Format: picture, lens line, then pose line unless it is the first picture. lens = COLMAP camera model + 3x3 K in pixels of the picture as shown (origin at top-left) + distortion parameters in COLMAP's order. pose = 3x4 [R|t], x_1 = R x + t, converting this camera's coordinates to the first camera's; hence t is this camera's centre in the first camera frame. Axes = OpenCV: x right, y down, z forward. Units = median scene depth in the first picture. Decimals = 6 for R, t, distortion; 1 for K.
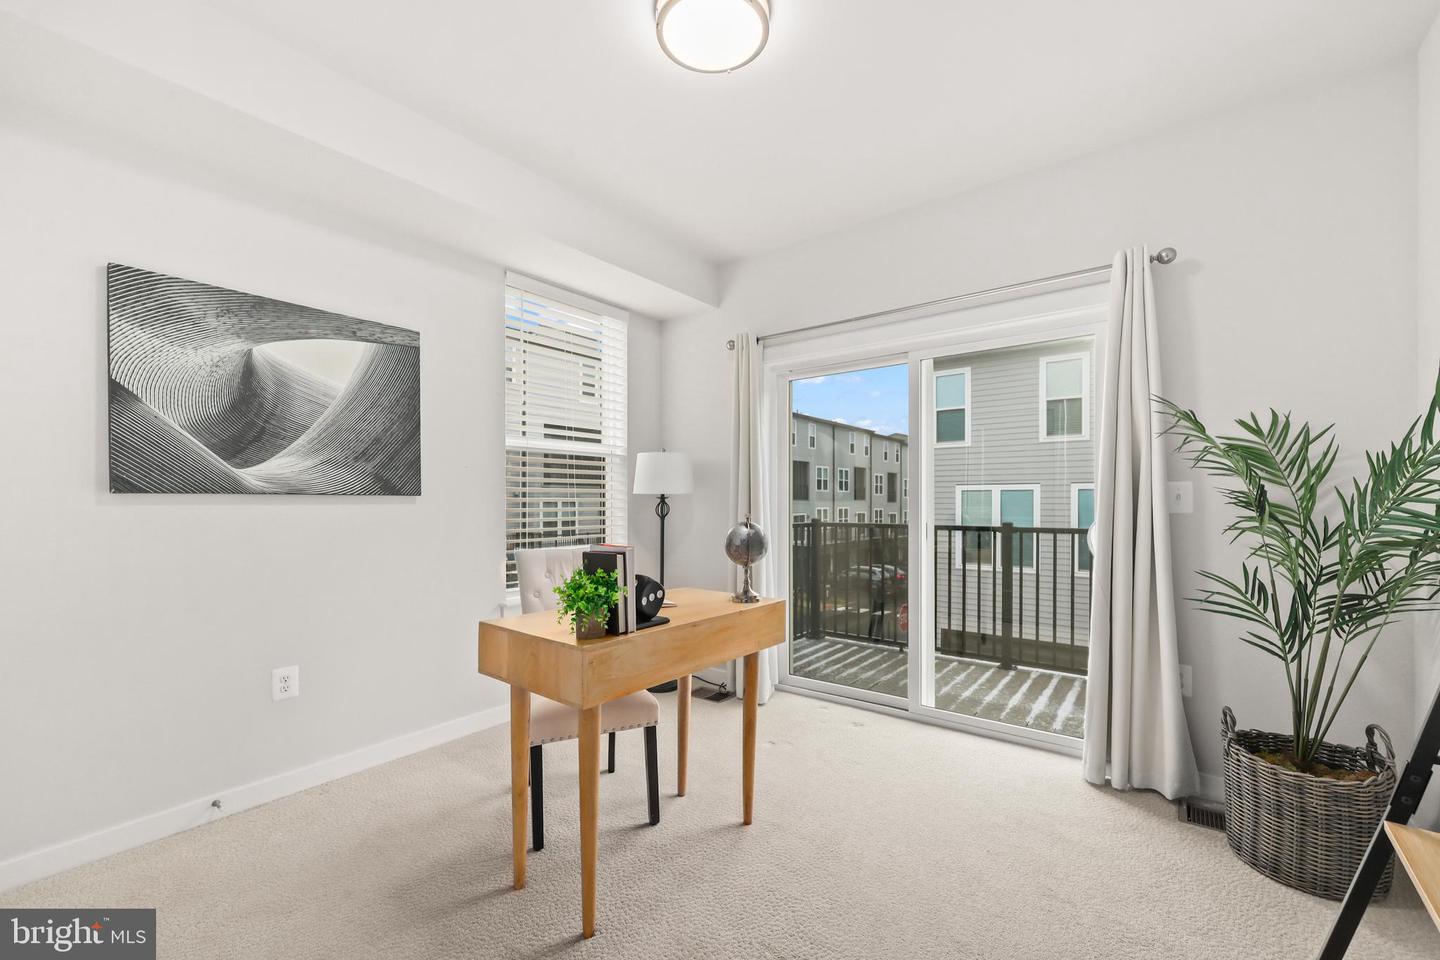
lens RADIAL K [[592.0, 0, 723.9], [0, 592.0, 512.0], [0, 0, 1]] dist [0.001049, 0.000071]
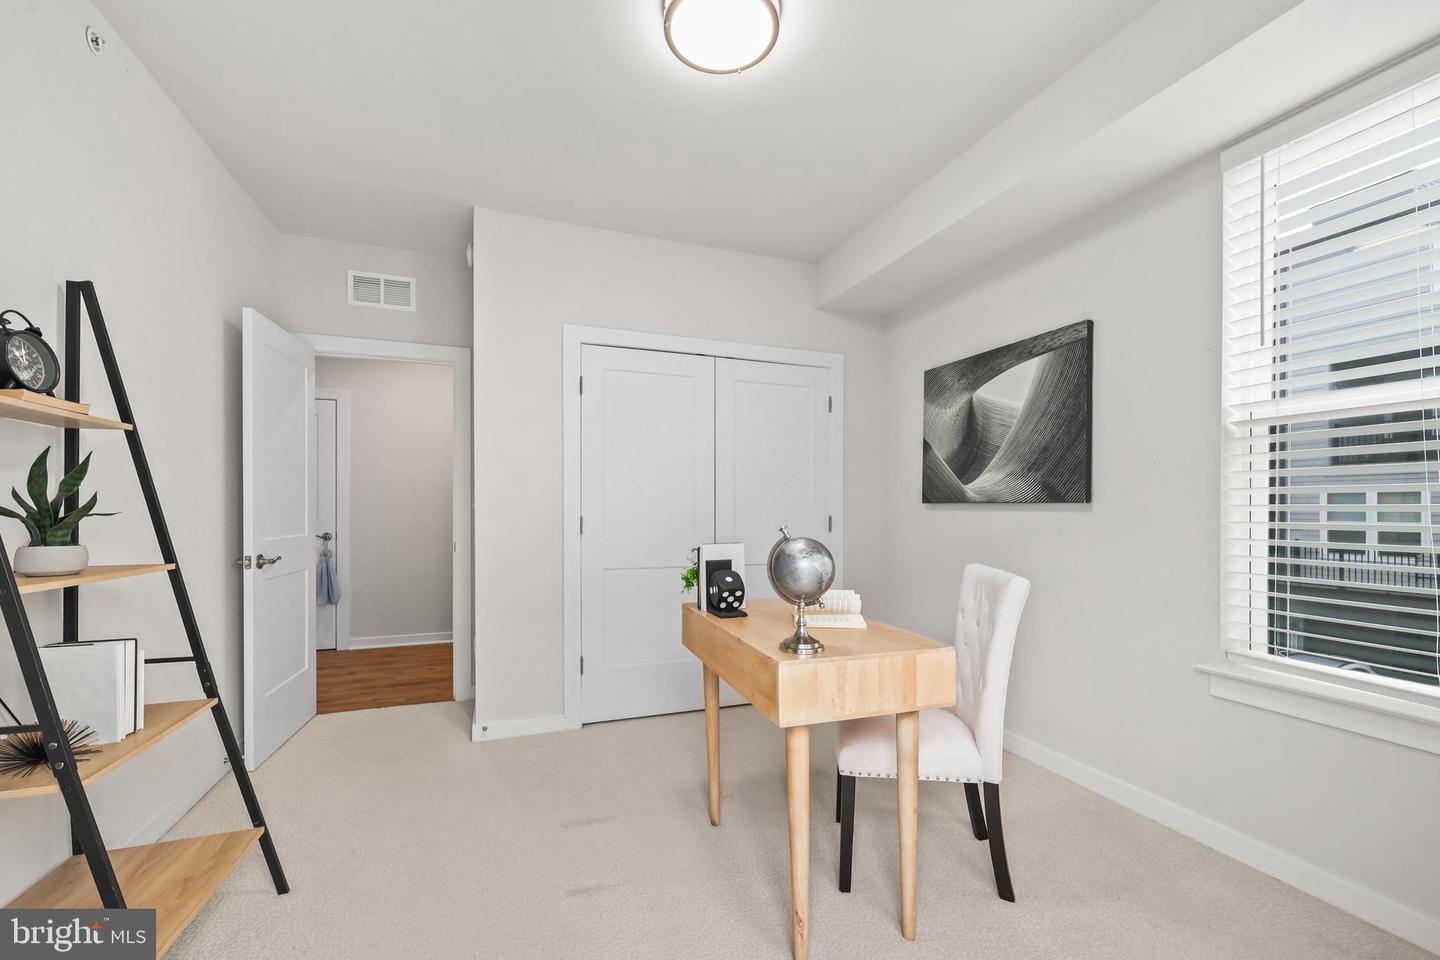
lens RADIAL K [[592.0, 0, 723.9], [0, 592.0, 512.0], [0, 0, 1]] dist [0.001049, 0.000071]
pose [[-0.527987, 0.006206, -0.849230, 0.600146], [-0.018975, 0.999637, 0.019102, -0.023144], [0.849040, 0.026200, -0.527678, 1.135849]]
